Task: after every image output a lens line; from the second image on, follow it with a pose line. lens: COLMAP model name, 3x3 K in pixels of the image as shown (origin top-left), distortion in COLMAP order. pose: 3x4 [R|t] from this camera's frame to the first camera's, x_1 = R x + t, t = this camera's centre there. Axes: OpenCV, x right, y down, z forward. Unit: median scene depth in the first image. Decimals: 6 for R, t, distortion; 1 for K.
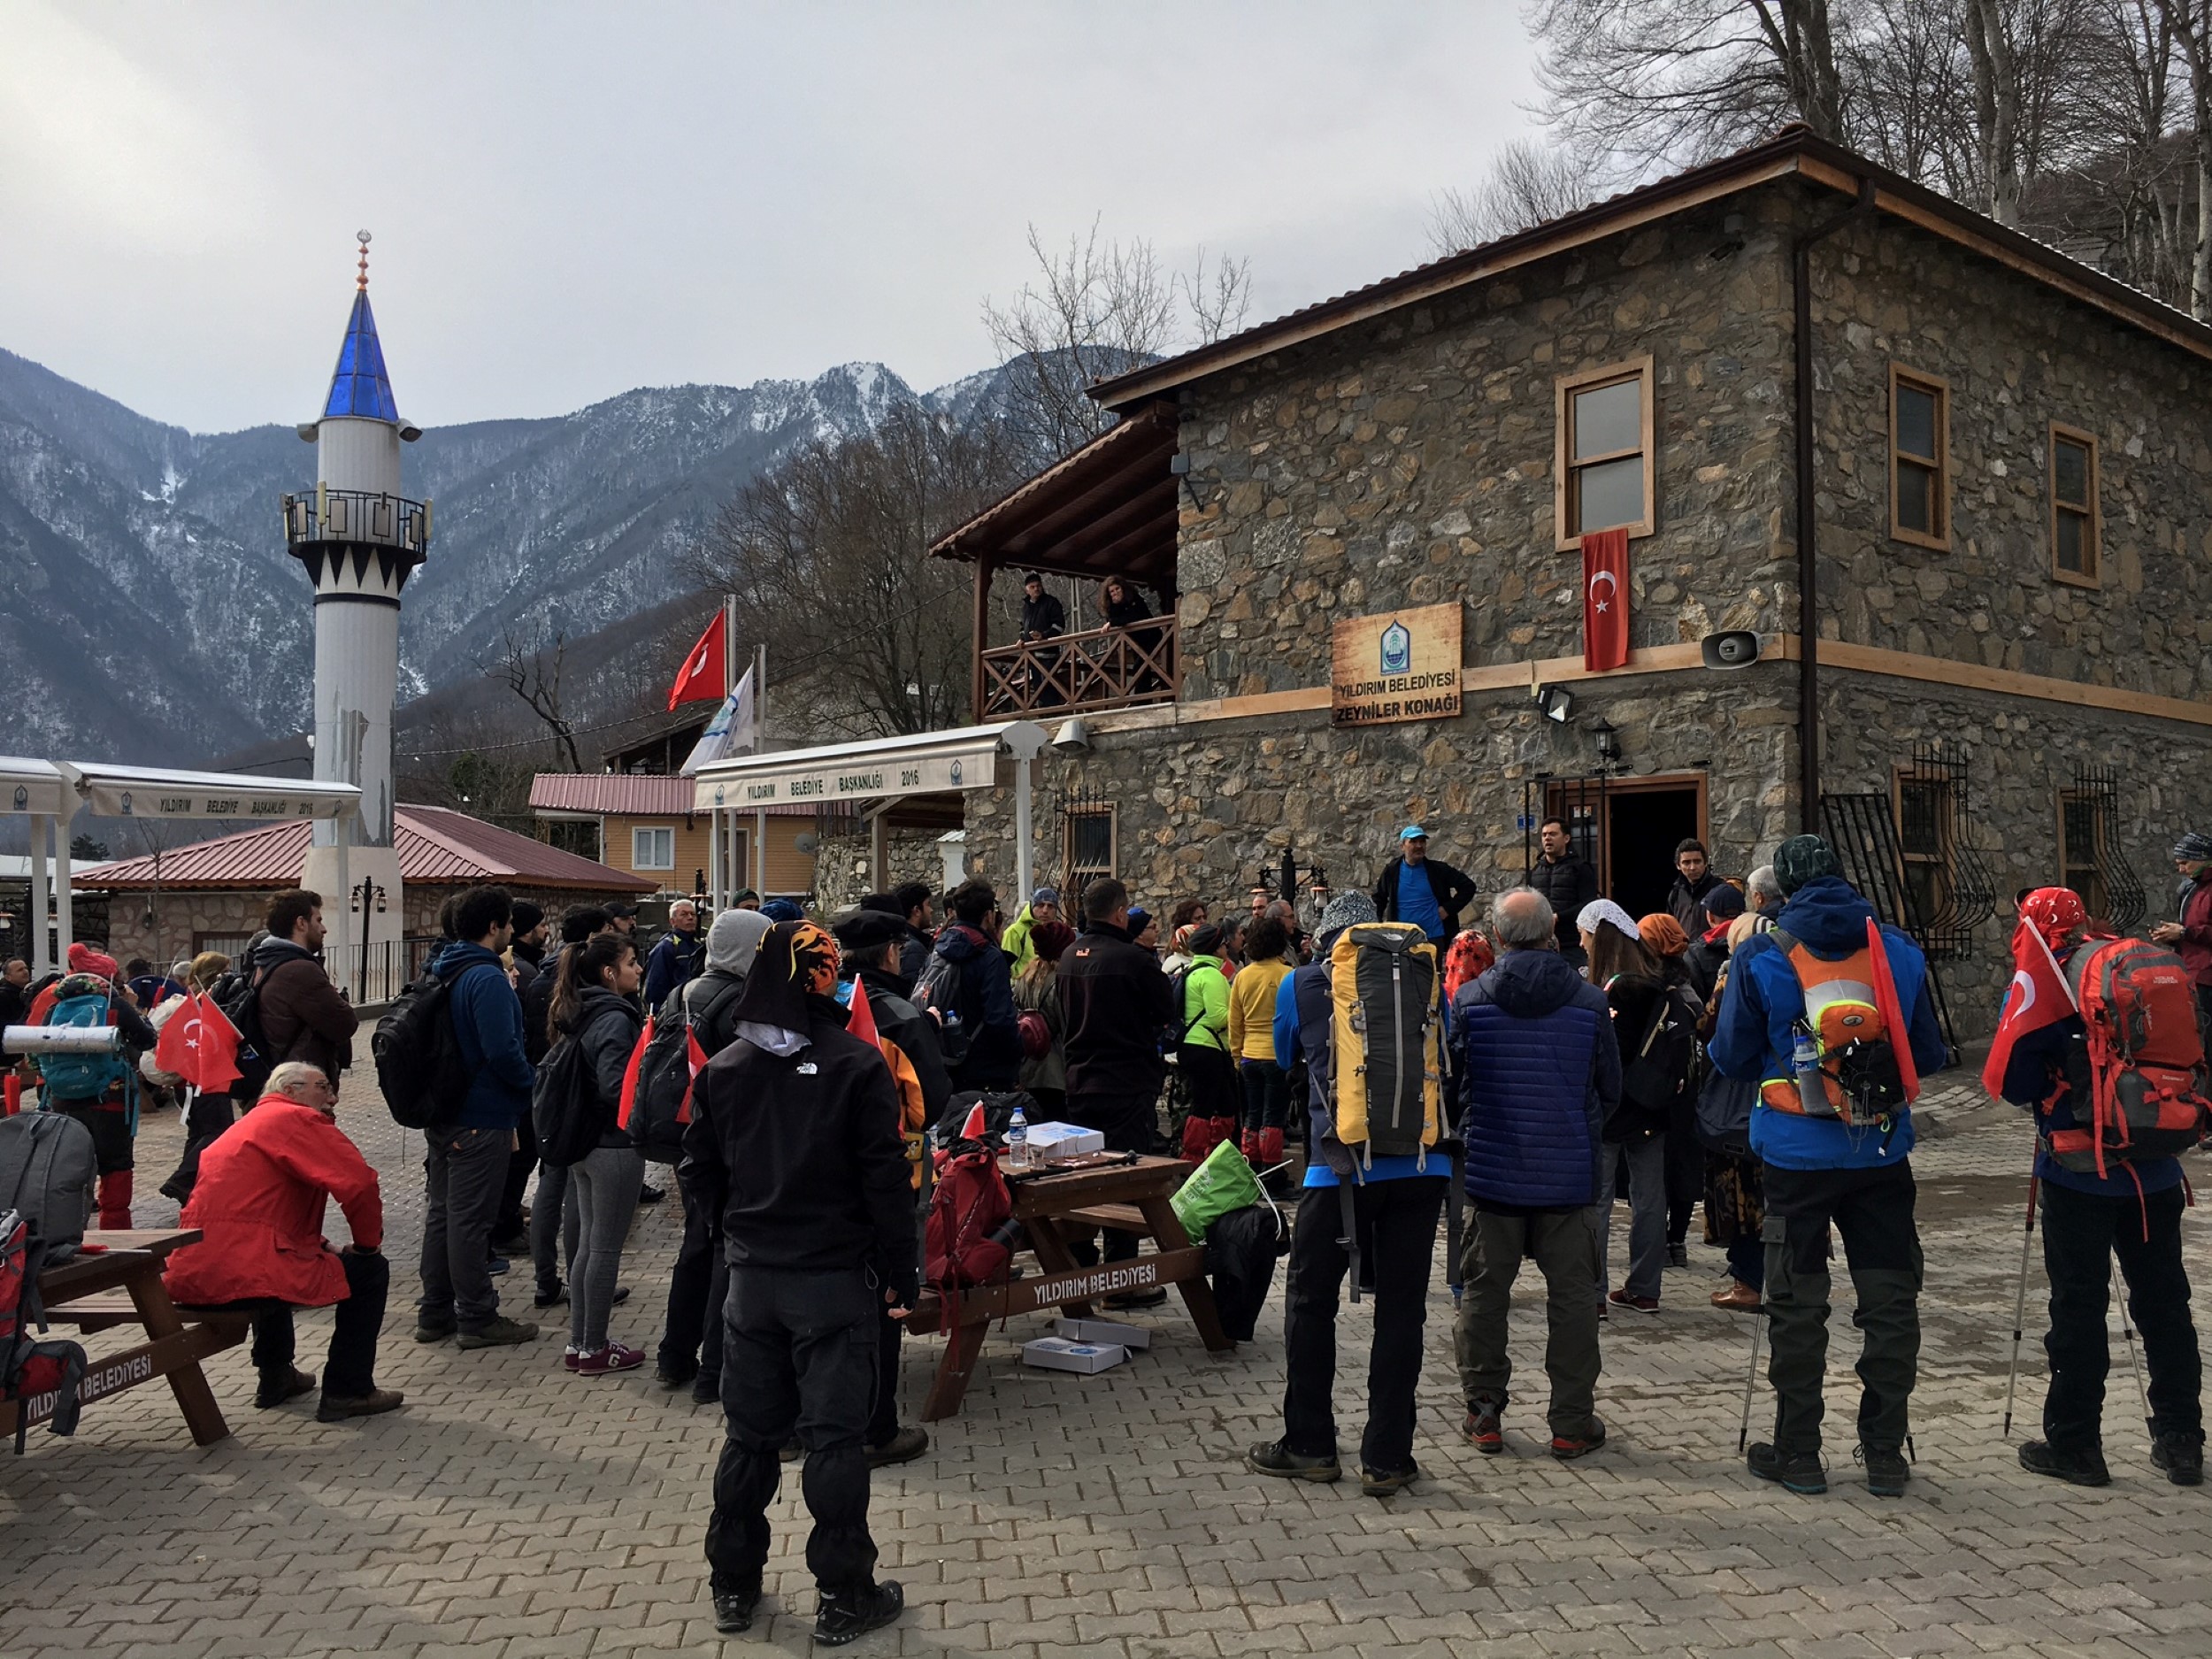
lens RADIAL K [[1855.8, 0, 1106.4], [0, 1855.8, 820.2], [0, 0, 1]] dist [-0.005670, -0.000333]
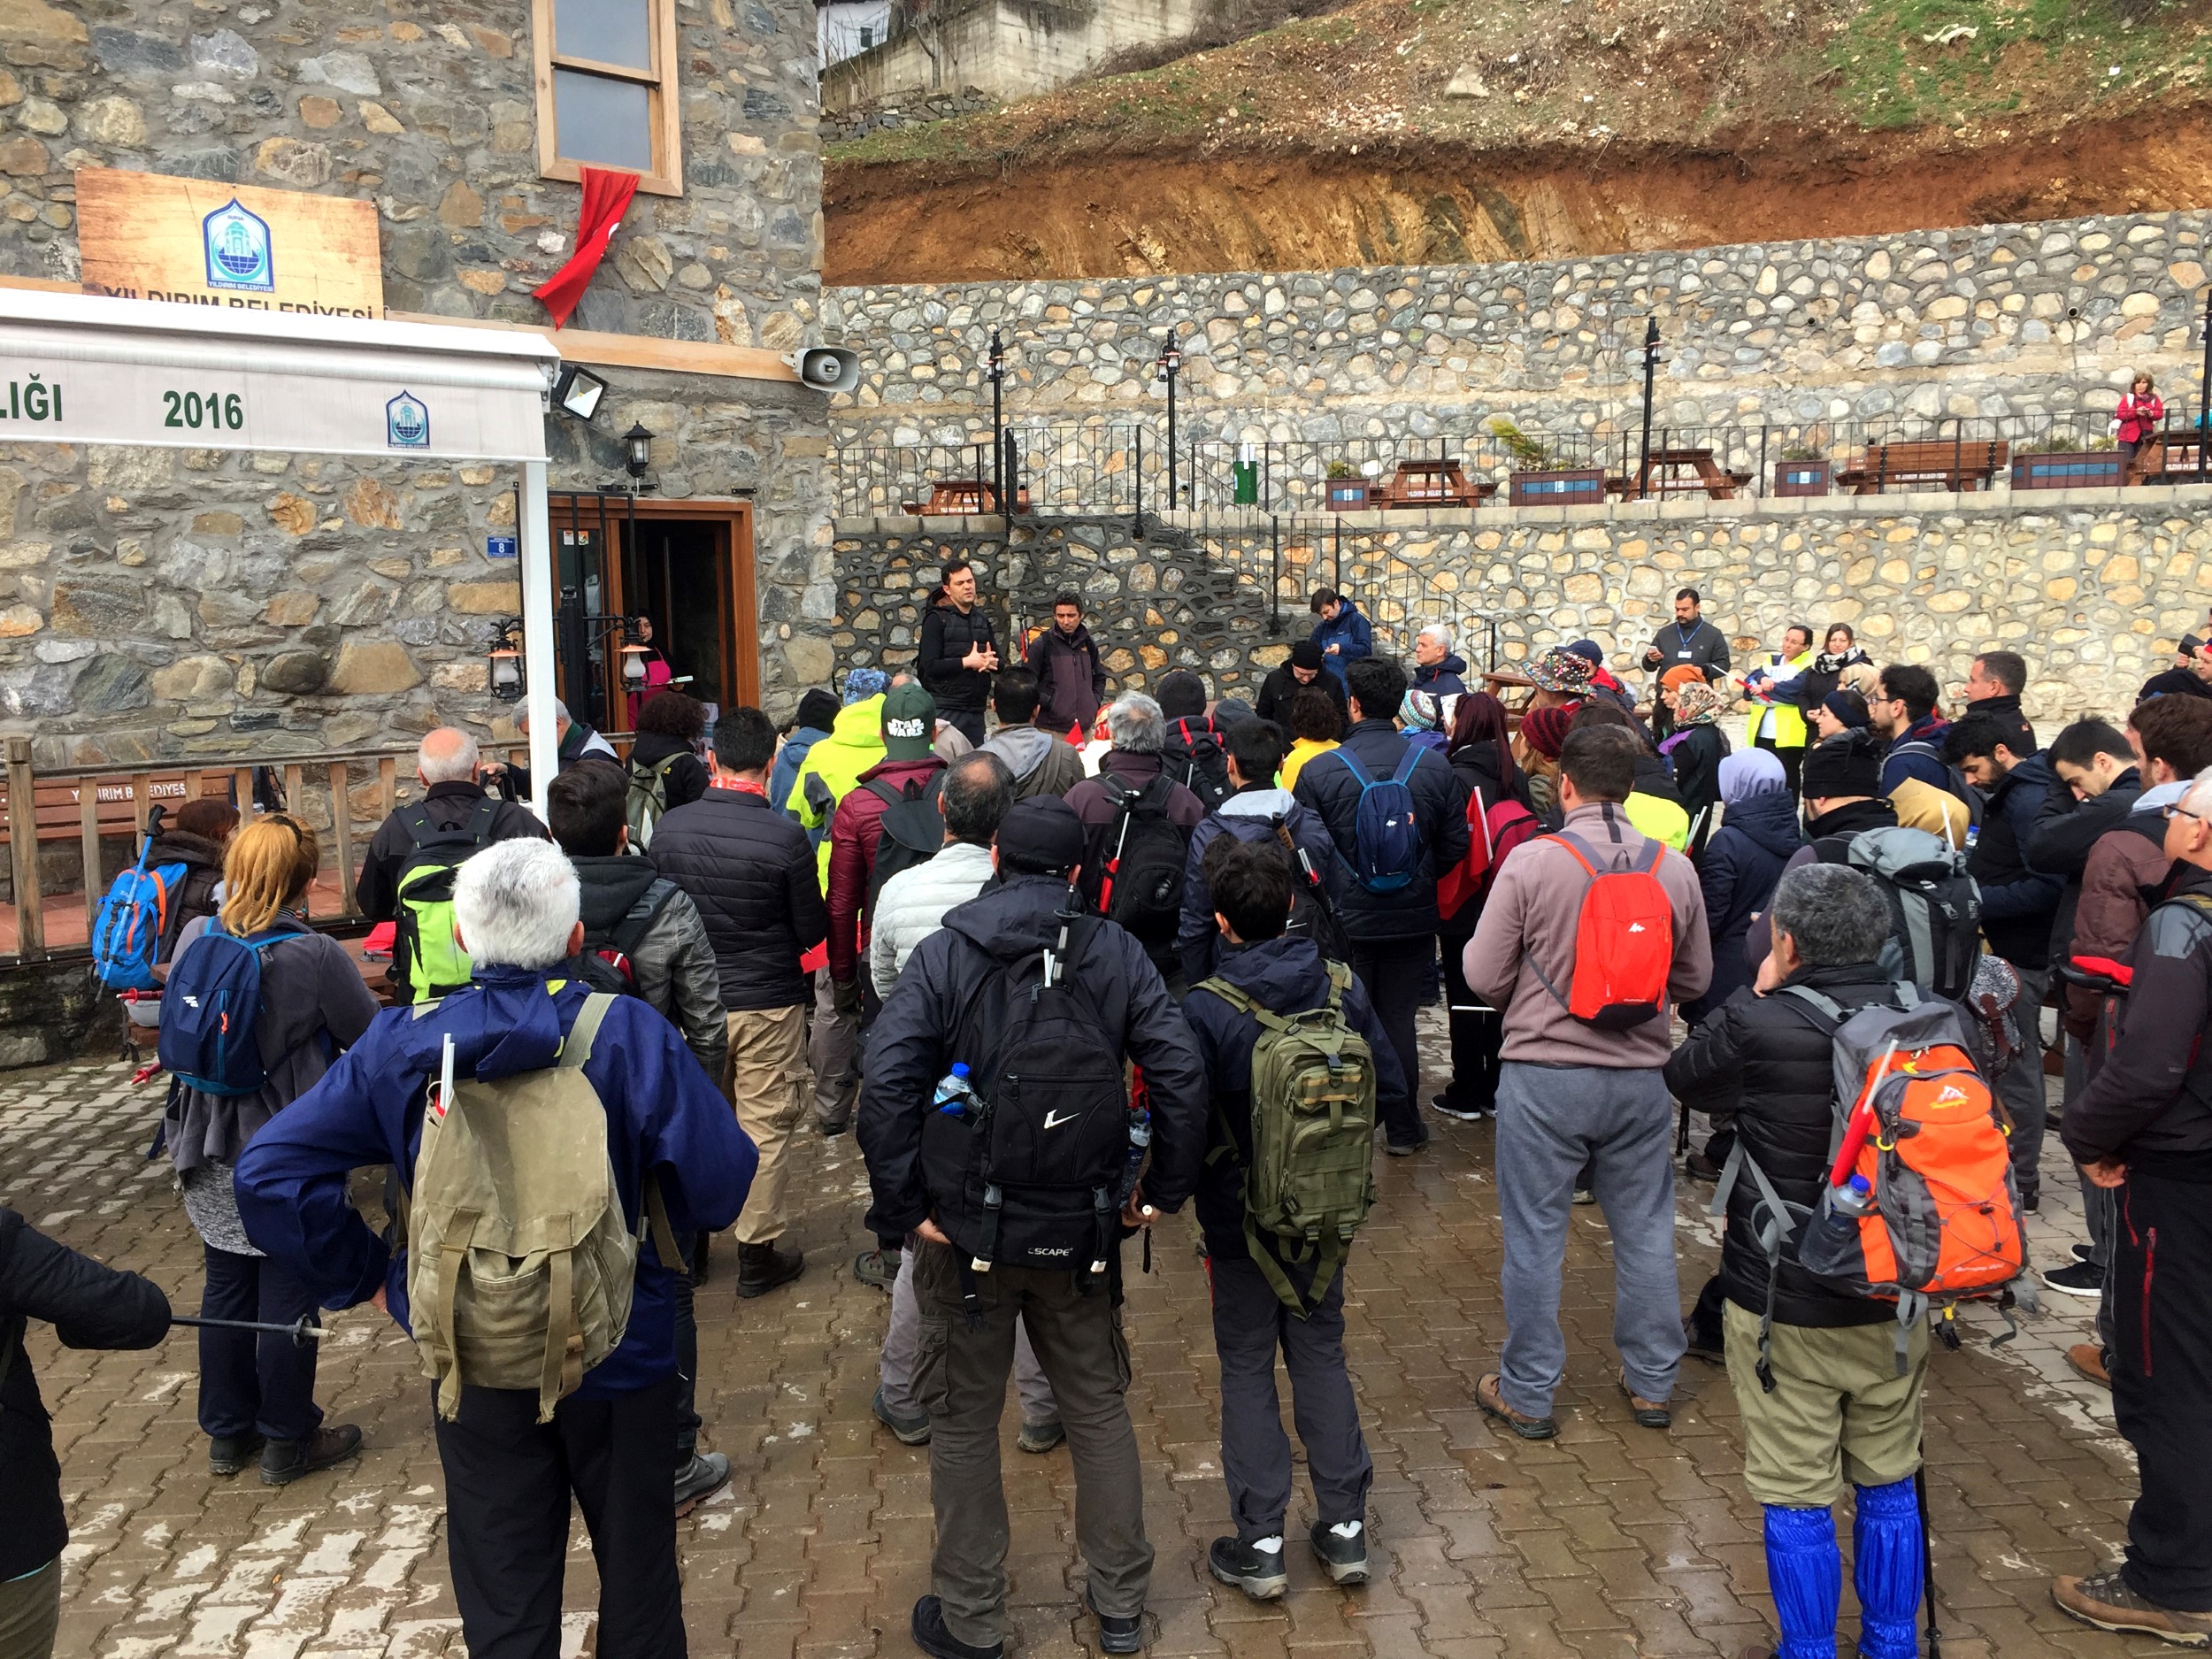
lens RADIAL K [[1842.3, 0, 1105.8], [0, 1842.3, 840.6], [0, 0, 1]] dist [0.006561, -0.024965]
pose [[-0.006137, -0.132601, 0.991151, -0.512808], [-0.044503, 0.990223, 0.132201, 0.008837], [-0.998990, -0.043297, -0.011978, 0.772860]]
